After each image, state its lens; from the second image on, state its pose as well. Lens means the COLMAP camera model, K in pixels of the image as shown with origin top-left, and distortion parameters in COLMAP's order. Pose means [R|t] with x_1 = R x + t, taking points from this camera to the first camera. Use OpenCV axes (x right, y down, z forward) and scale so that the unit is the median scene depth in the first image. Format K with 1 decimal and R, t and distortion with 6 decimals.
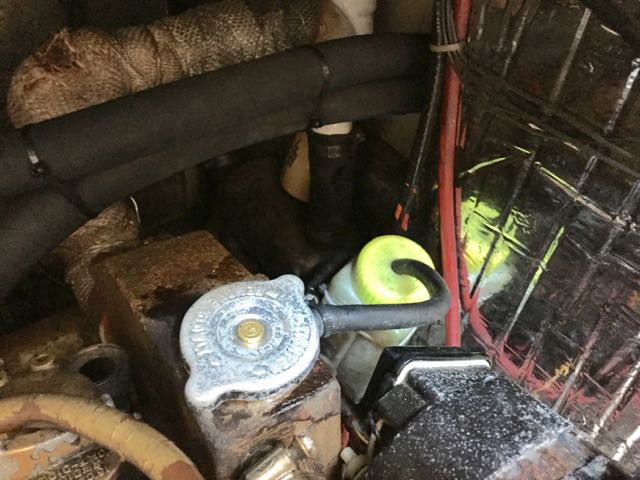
lens RADIAL K [[557.5, 0, 323.6], [0, 557.5, 244.0], [0, 0, 1]] dist [0.059507, -0.090891]
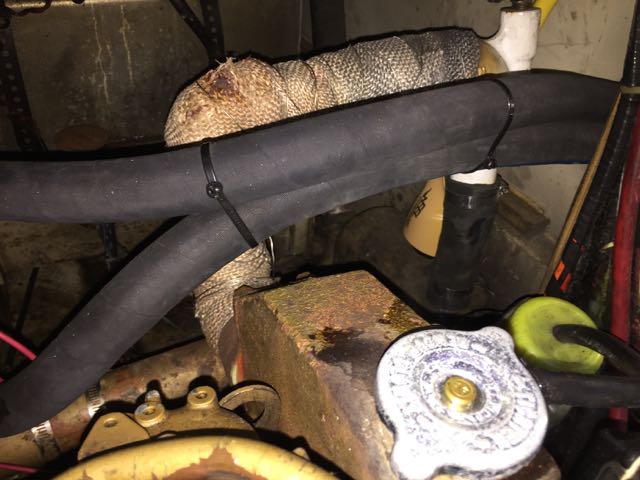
lens RADIAL K [[557.5, 0, 323.2], [0, 557.5, 244.2], [0, 0, 1]] dist [0.059507, -0.090891]
pose [[0.987793, 0.073202, -0.137504, -0.170839], [-0.087120, 0.991357, -0.098089, 0.030074], [0.129135, 0.108871, 0.985632, 0.101487]]
